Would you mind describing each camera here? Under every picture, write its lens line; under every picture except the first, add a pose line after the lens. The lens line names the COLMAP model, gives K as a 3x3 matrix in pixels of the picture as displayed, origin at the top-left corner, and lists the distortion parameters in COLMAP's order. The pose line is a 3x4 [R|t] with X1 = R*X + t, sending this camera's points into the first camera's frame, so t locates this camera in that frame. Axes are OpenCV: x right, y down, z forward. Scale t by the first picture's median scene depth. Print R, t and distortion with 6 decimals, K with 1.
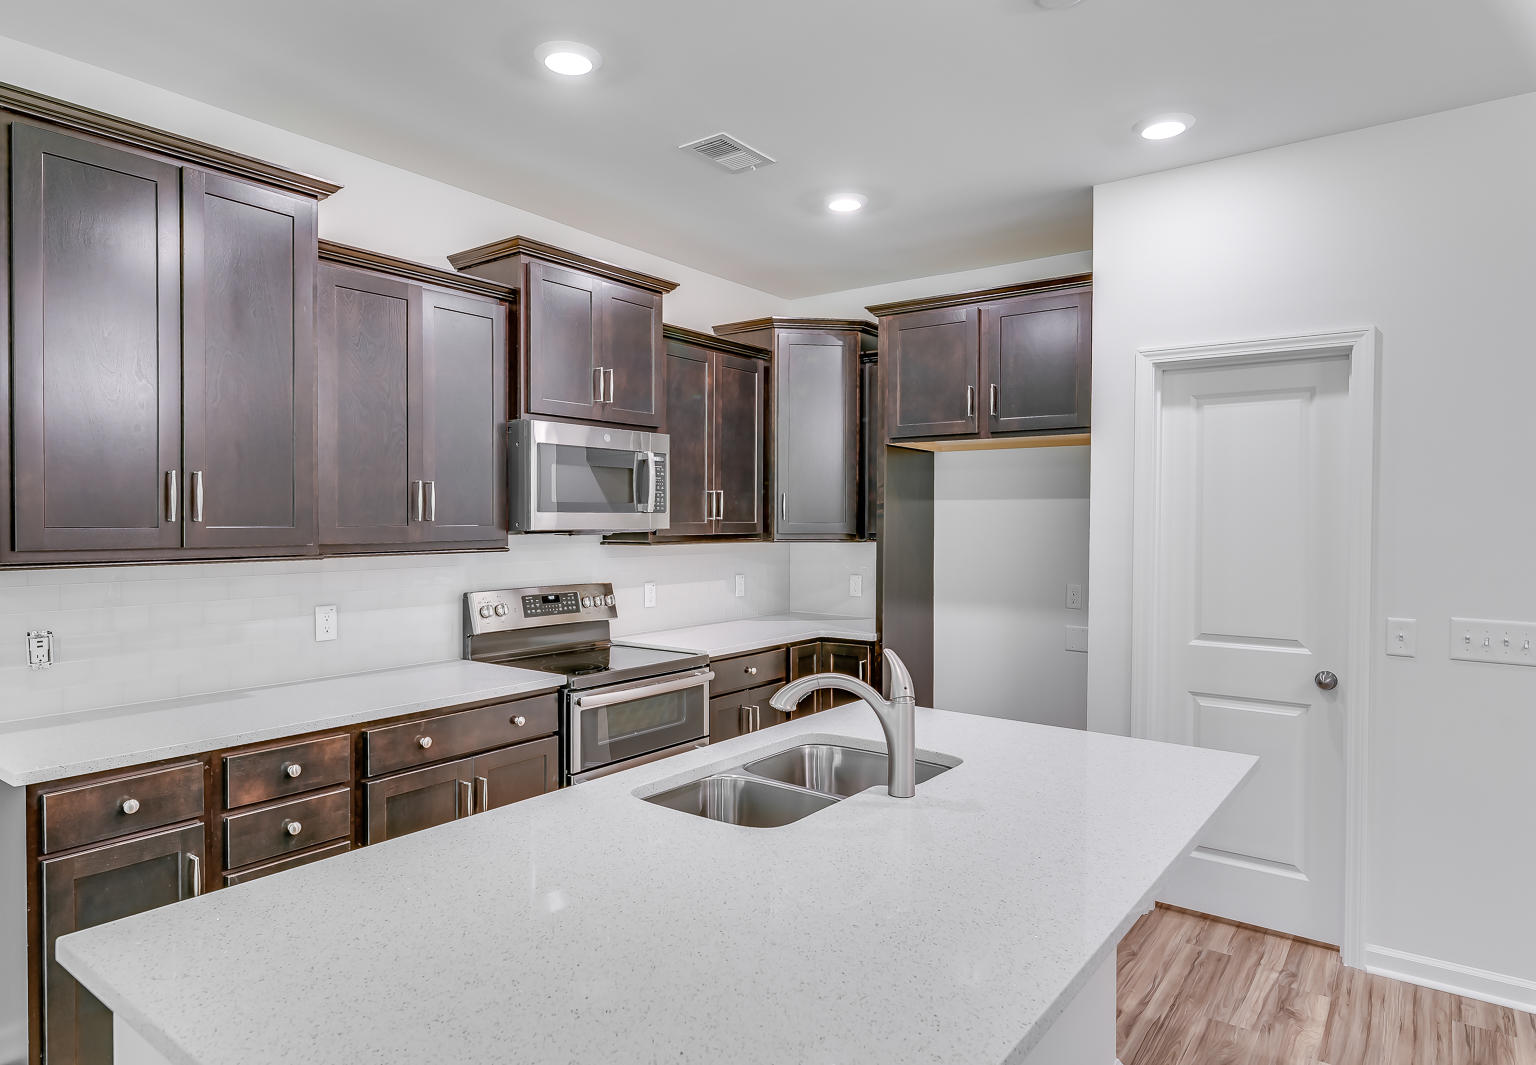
lens RADIAL K [[922.8, 0, 741.0], [0, 922.8, 533.2], [0, 0, 1]] dist [0.001793, 0.001587]
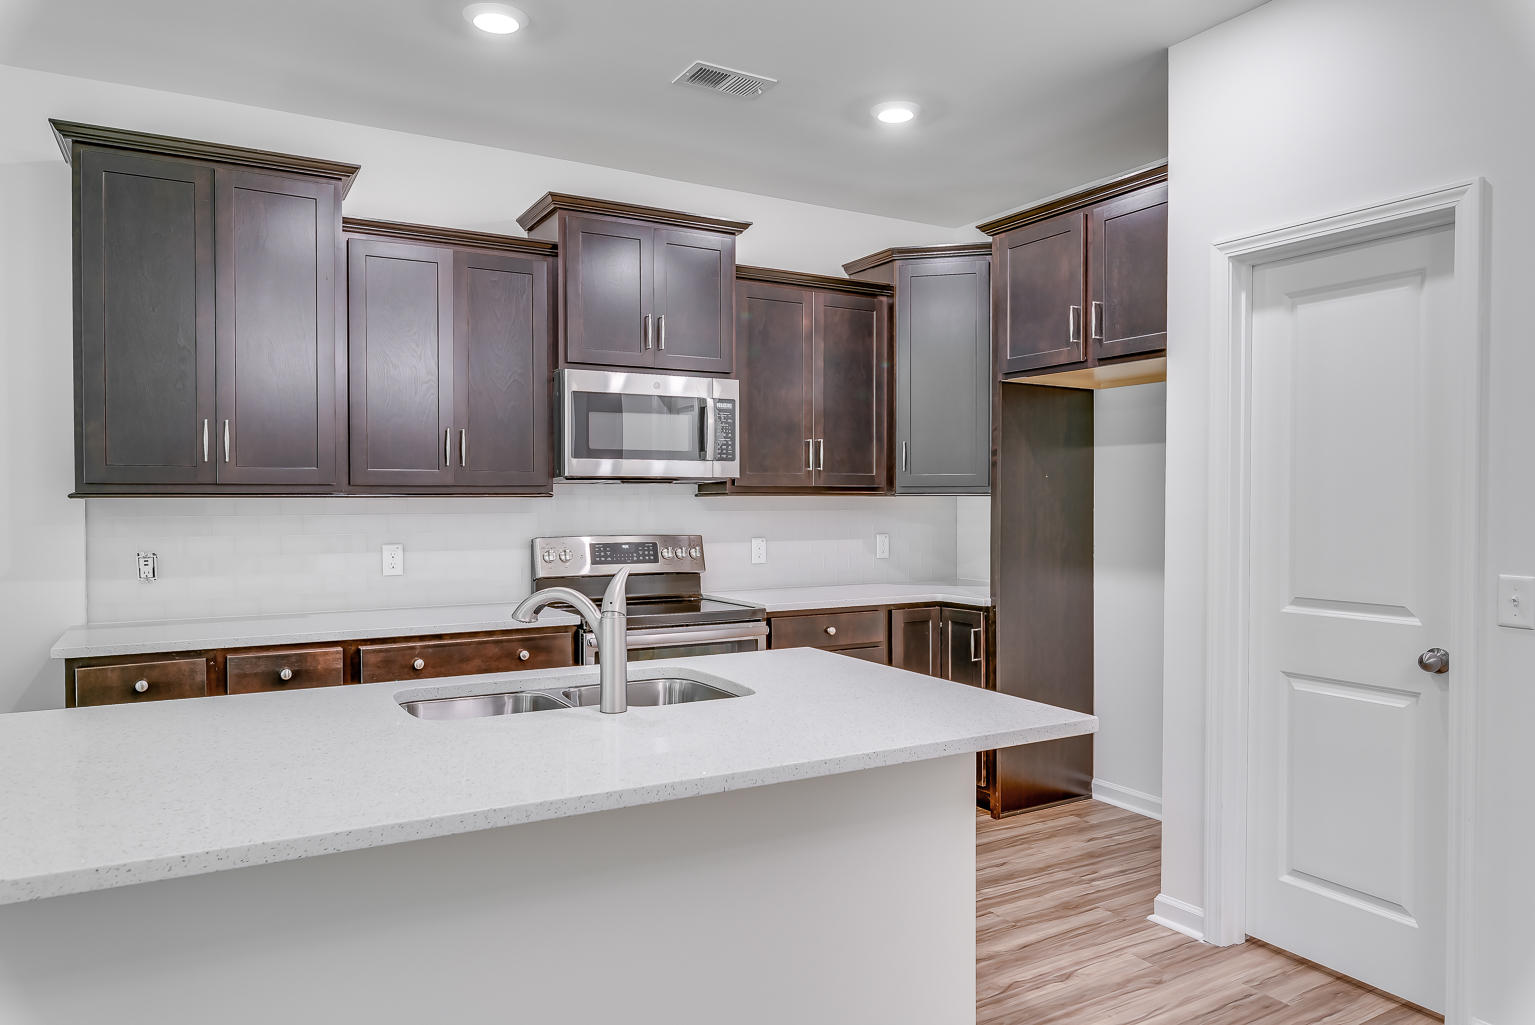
lens RADIAL K [[1021.7, 0, 768.0], [0, 1021.7, 515.5], [0, 0, 1]] dist [-0.000446, -0.002582]
pose [[0.924270, 0.002052, -0.381733, 0.398902], [-0.002724, 0.999996, -0.001221, 0.039967], [0.381729, 0.002168, 0.924272, 0.029538]]
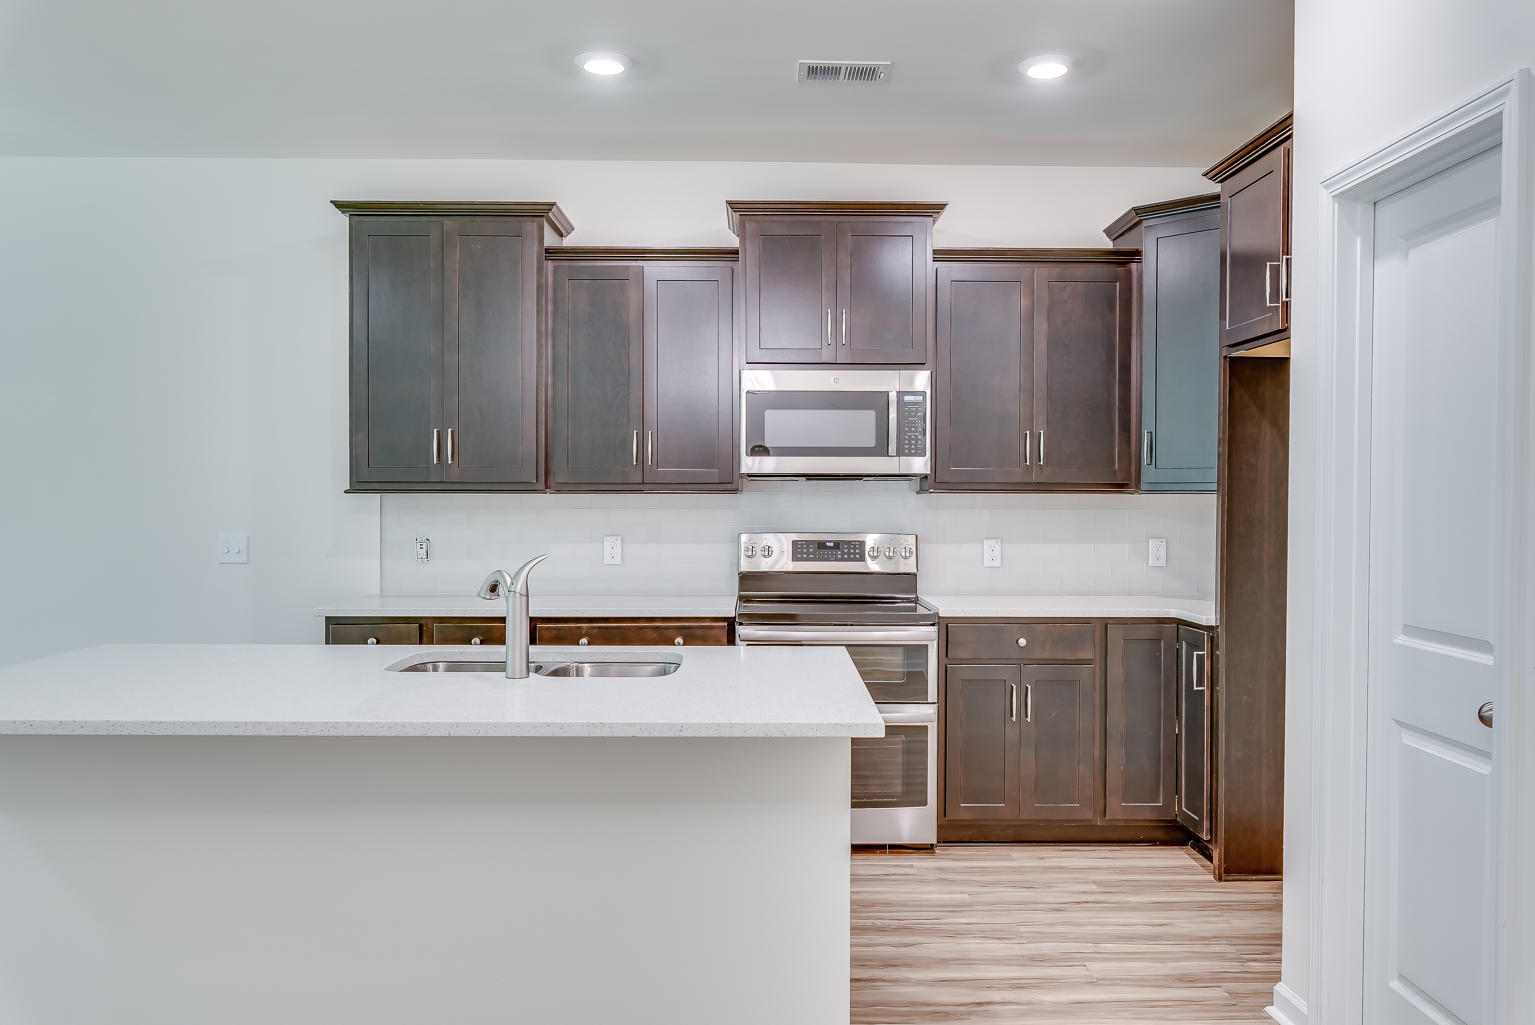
lens RADIAL K [[1155.2, 0, 767.5], [0, 1155.2, 512.5], [0, 0, 1]] dist [-0.003577, -0.001364]
pose [[0.618436, 0.010029, -0.785771, 0.802036], [-0.014890, 0.999889, 0.001042, 0.038421], [0.785694, 0.011055, 0.618517, 0.190576]]
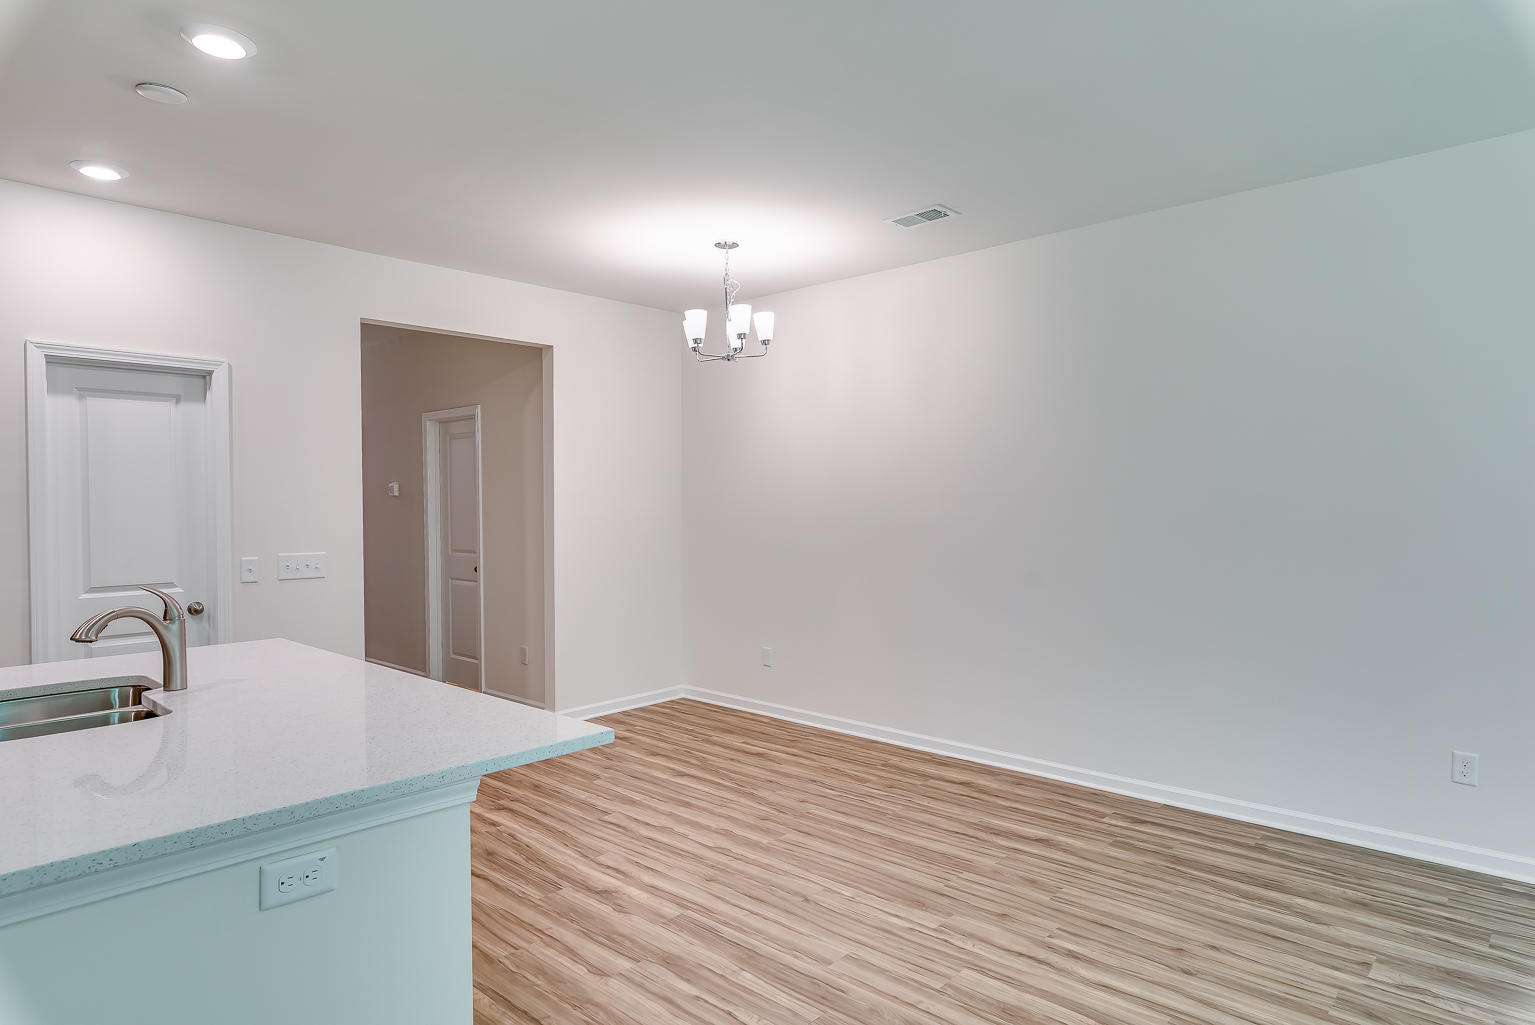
lens RADIAL K [[881.7, 0, 786.3], [0, 881.7, 514.7], [0, 0, 1]] dist [0.000129, 0.000474]
pose [[0.076085, -0.020827, 0.996884, -0.548256], [0.022363, 0.999566, 0.019176, 0.011688], [-0.996851, 0.020834, 0.076518, 0.010514]]
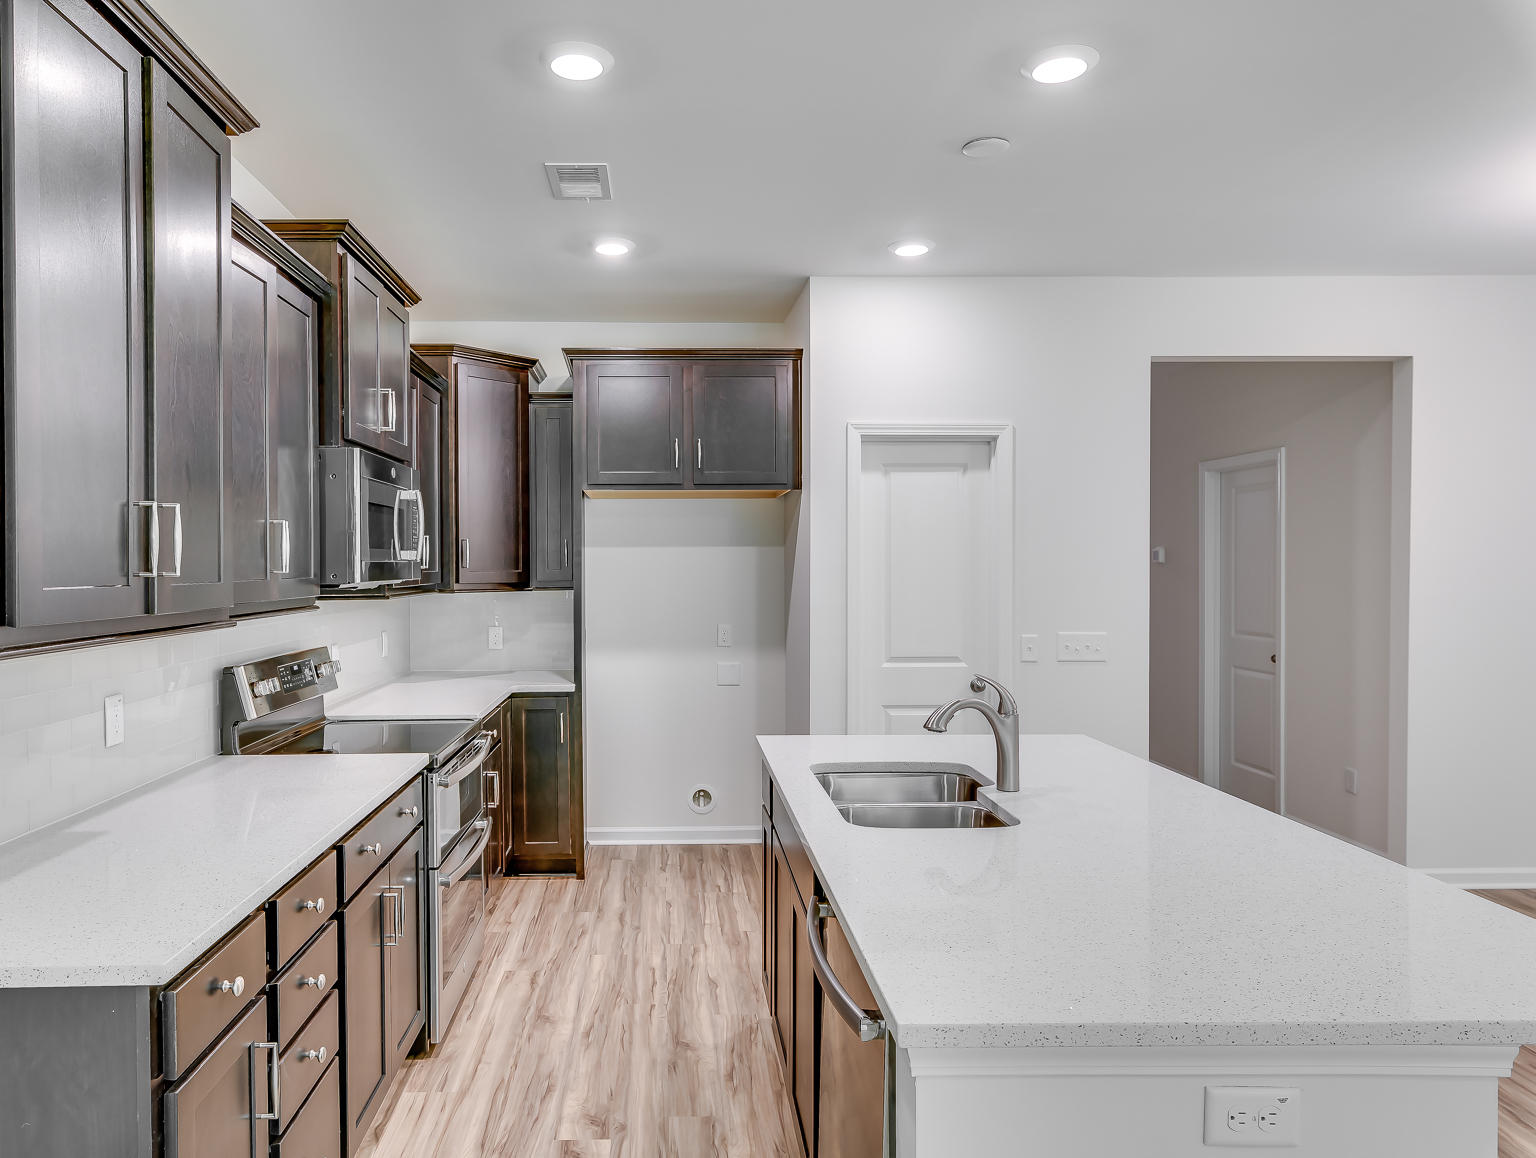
lens RADIAL K [[1001.5, 0, 689.6], [0, 1001.5, 579.0], [0, 0, 1]] dist [-0.001984, 0.000496]
pose [[0.778954, -0.016645, 0.626860, -0.525880], [0.016824, 0.999843, 0.005643, -0.007441], [-0.626855, 0.006151, 0.779112, 0.120664]]
